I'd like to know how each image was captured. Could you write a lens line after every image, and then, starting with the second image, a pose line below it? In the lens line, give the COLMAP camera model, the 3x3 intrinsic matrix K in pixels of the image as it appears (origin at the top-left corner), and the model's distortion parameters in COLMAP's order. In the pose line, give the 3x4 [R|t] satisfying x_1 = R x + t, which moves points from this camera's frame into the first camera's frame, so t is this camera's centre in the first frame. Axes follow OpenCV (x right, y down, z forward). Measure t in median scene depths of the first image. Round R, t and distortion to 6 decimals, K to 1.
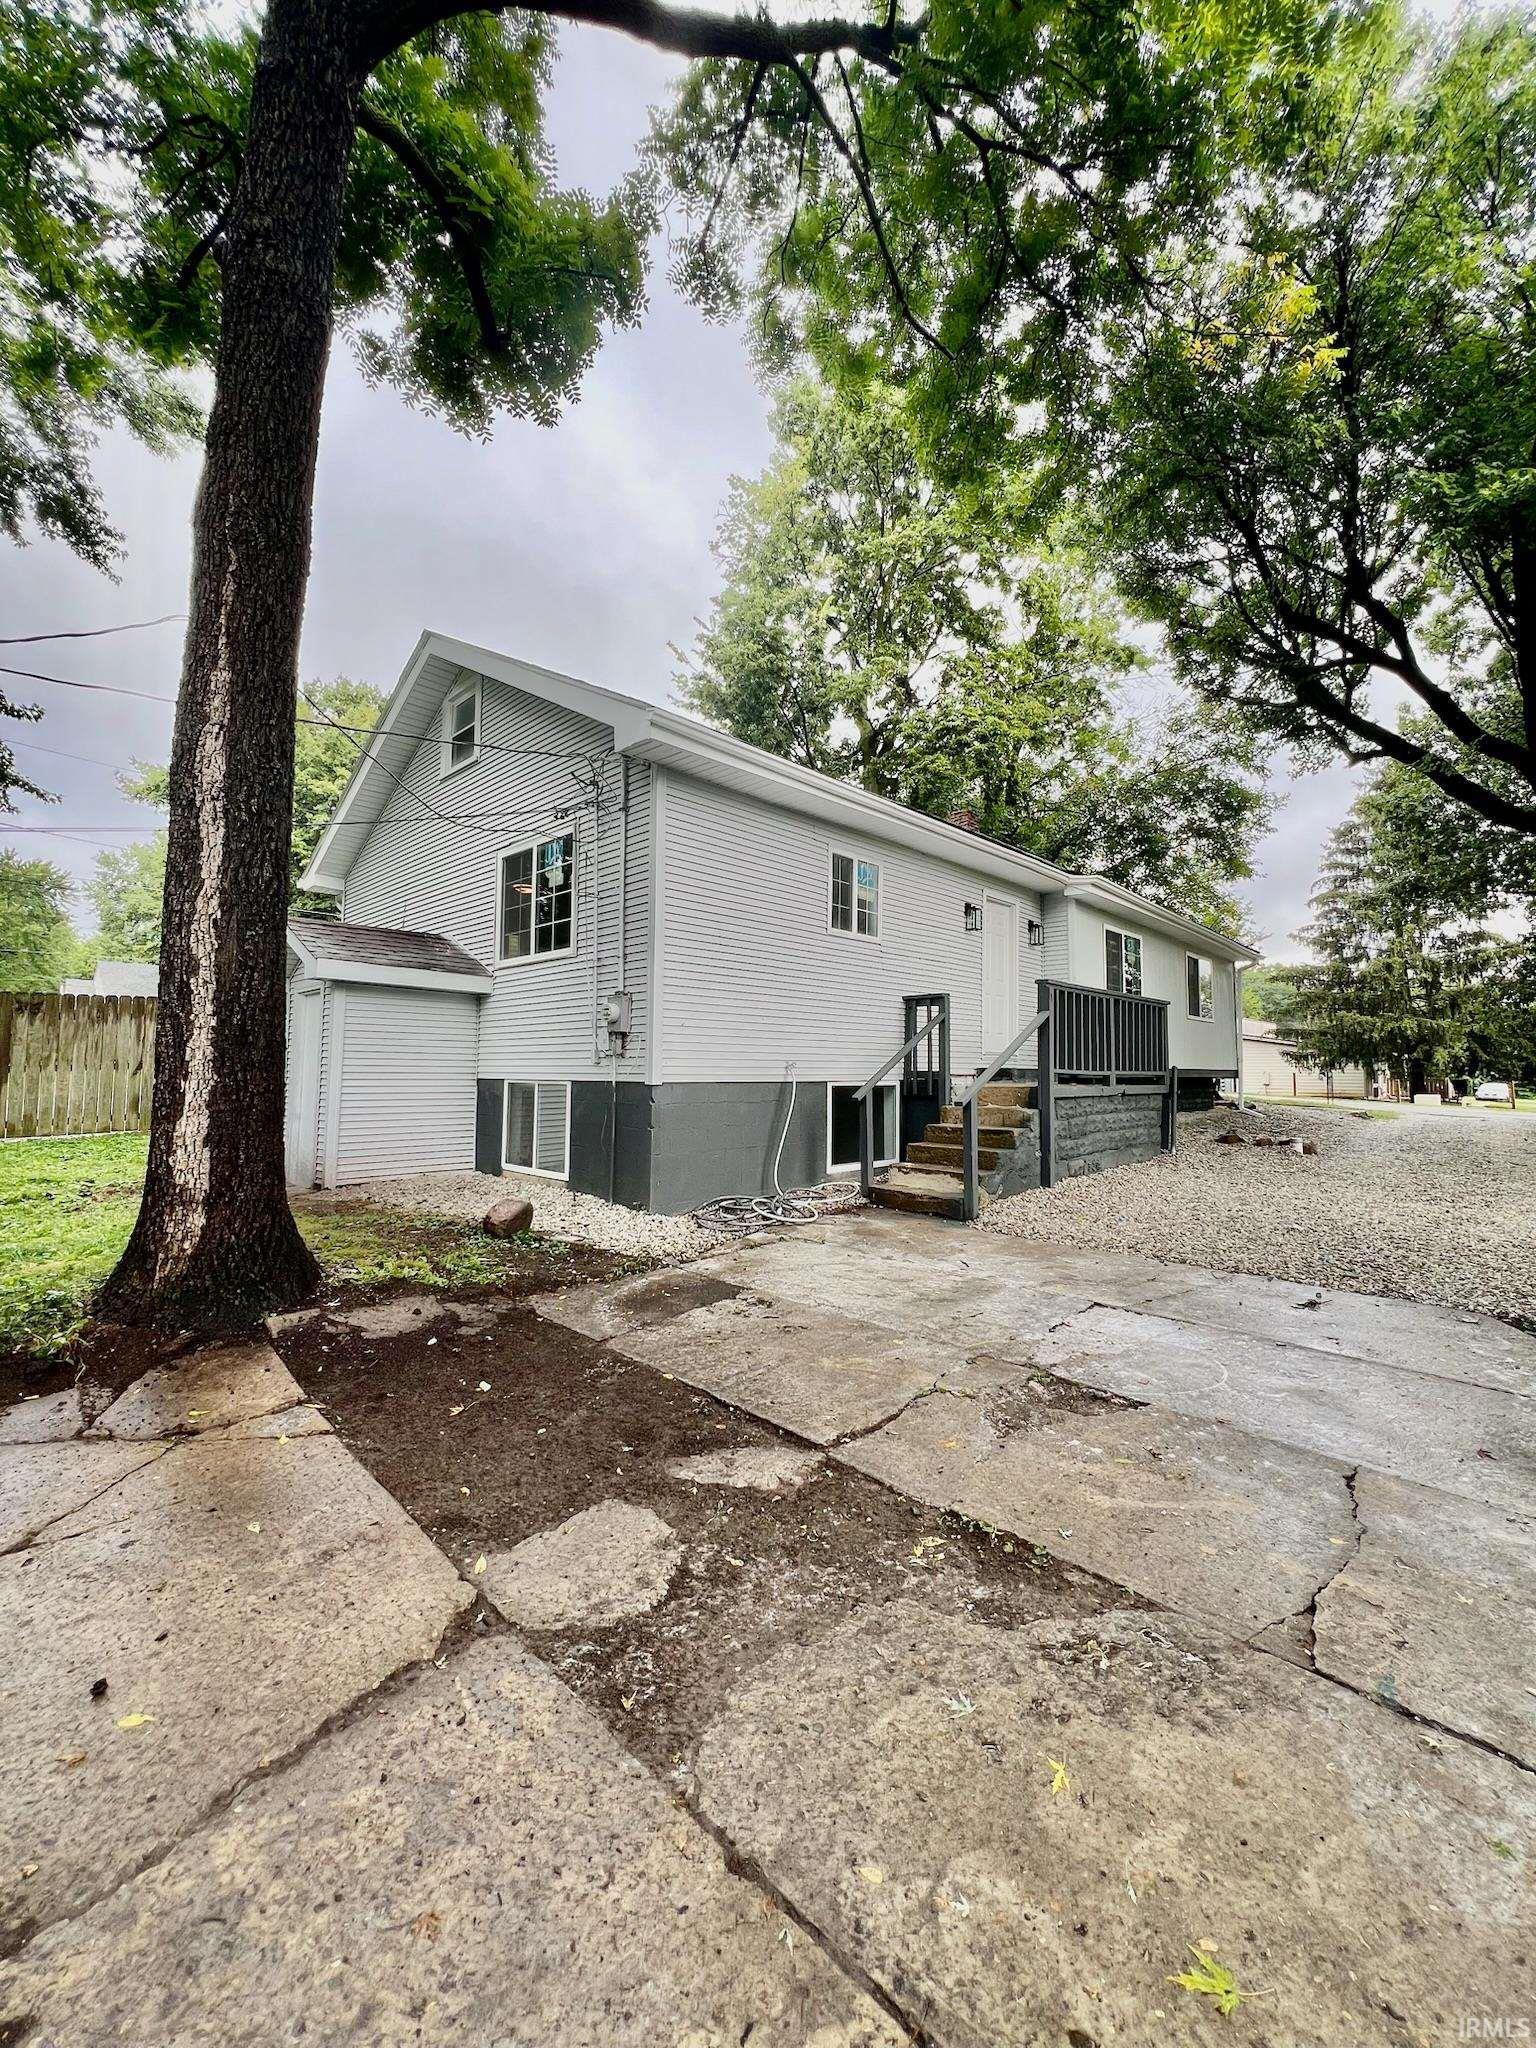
lens RADIAL K [[824.1, 0, 772.7], [0, 824.1, 1018.6], [0, 0, 1]] dist [-0.001190, 0.000190]
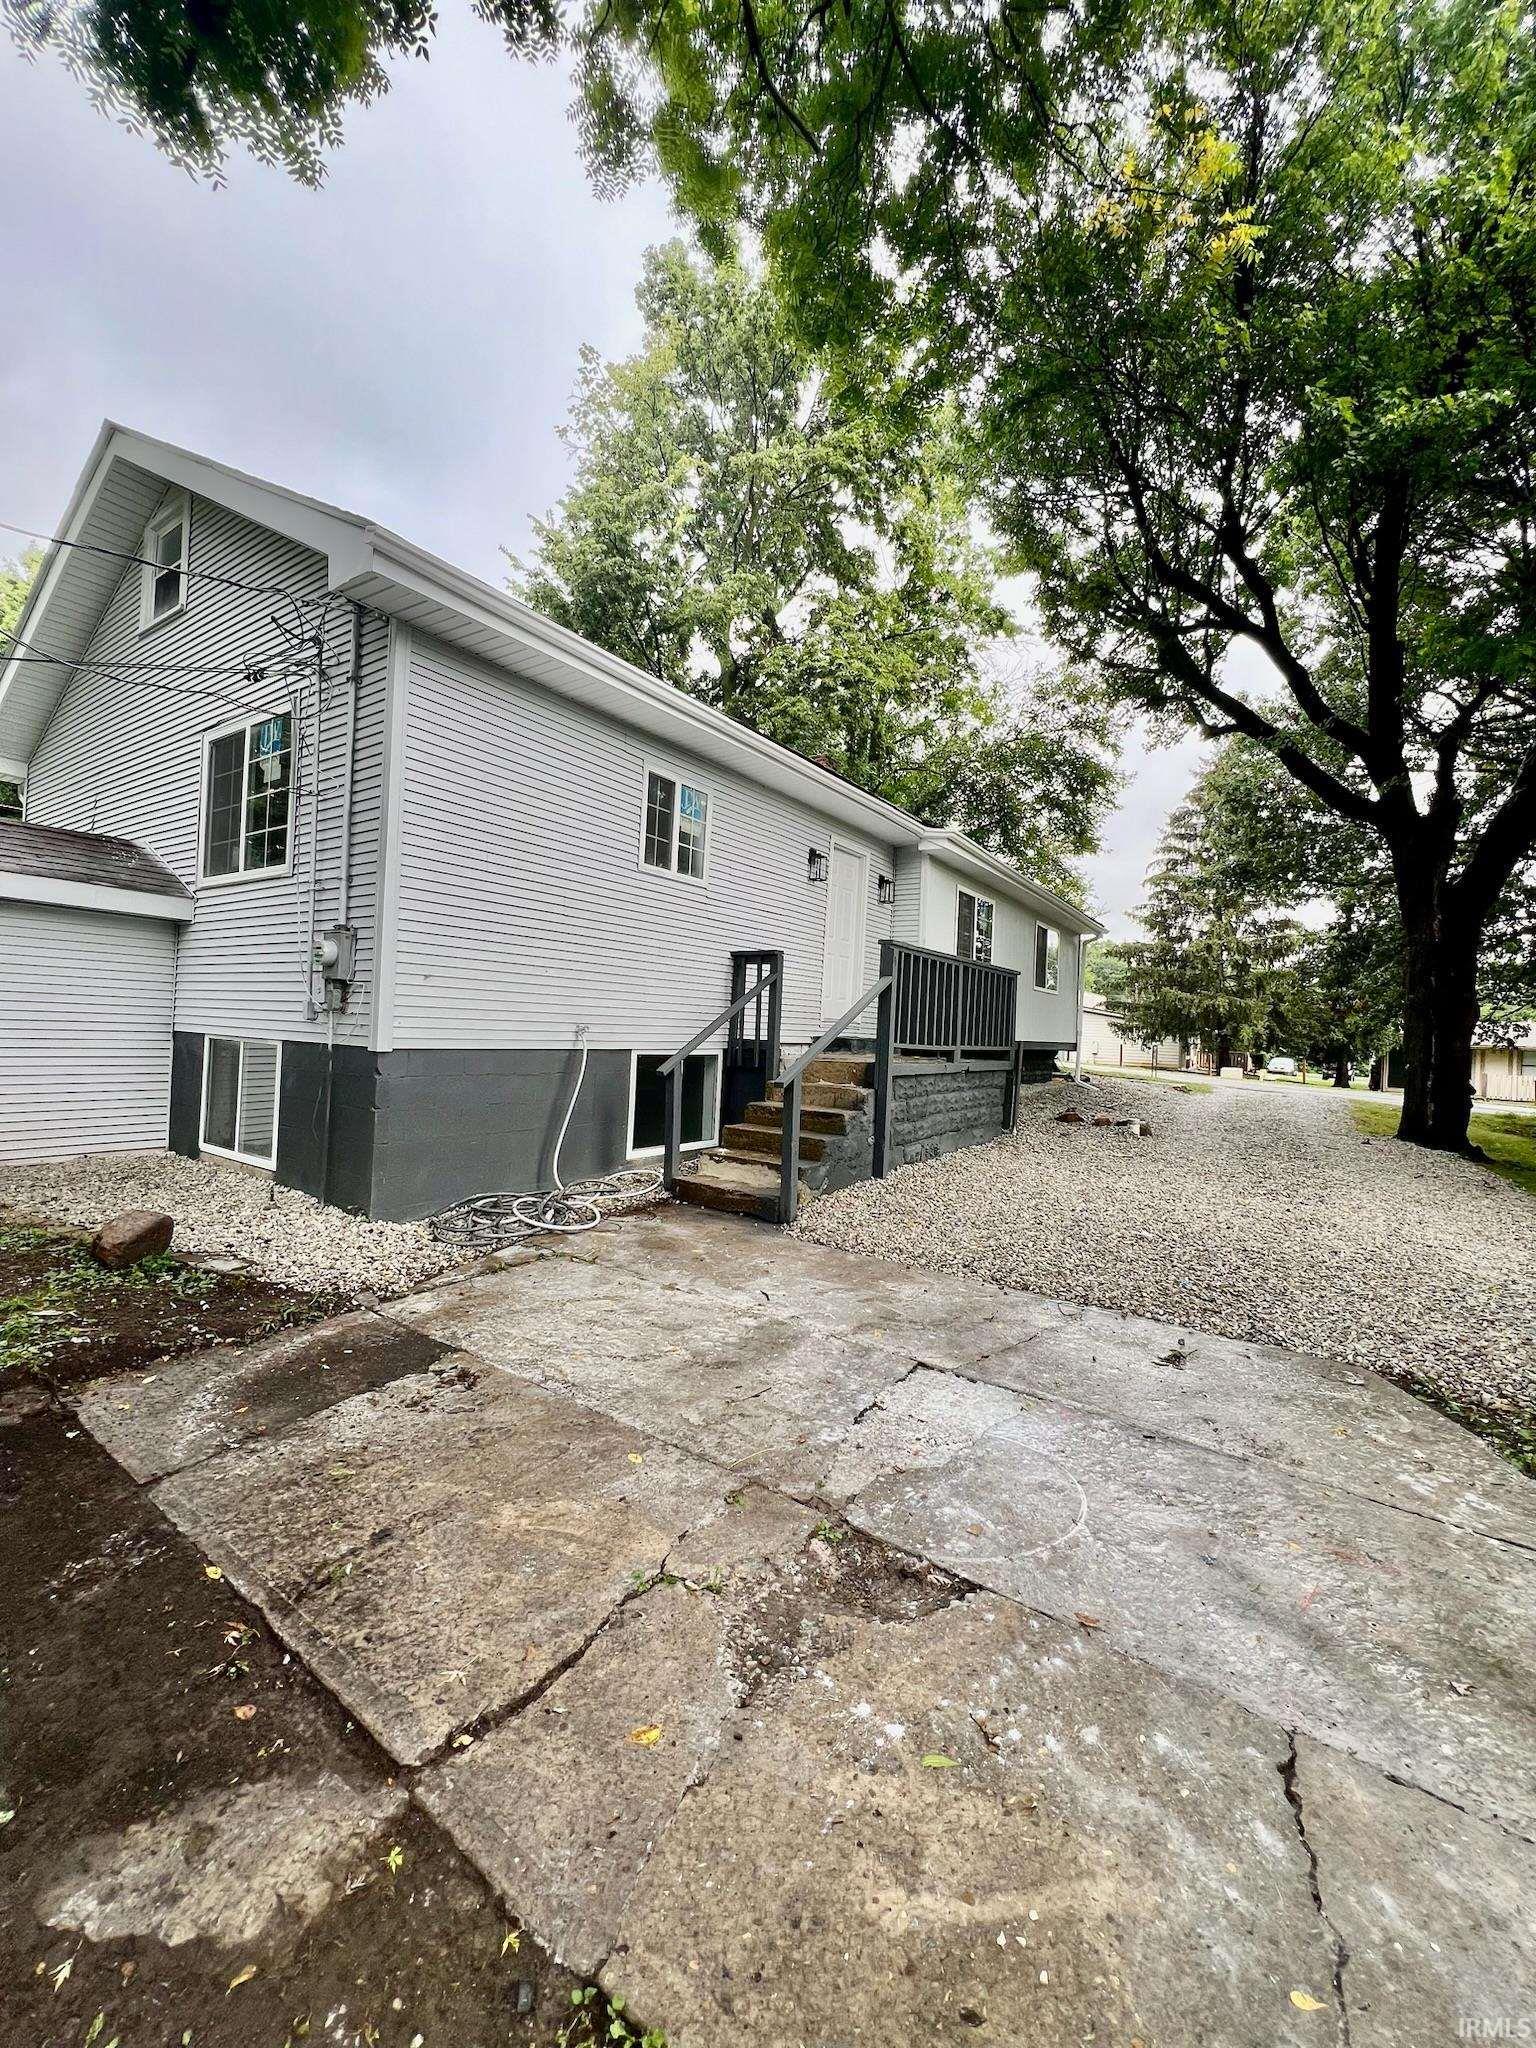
lens RADIAL K [[824.1, 0, 772.7], [0, 824.1, 1018.6], [0, 0, 1]] dist [-0.001190, 0.000190]
pose [[0.985054, 0.036038, 0.168435, 0.059503], [-0.045358, 0.997626, 0.051814, -0.003774], [-0.166168, -0.058679, 0.984350, 0.146130]]
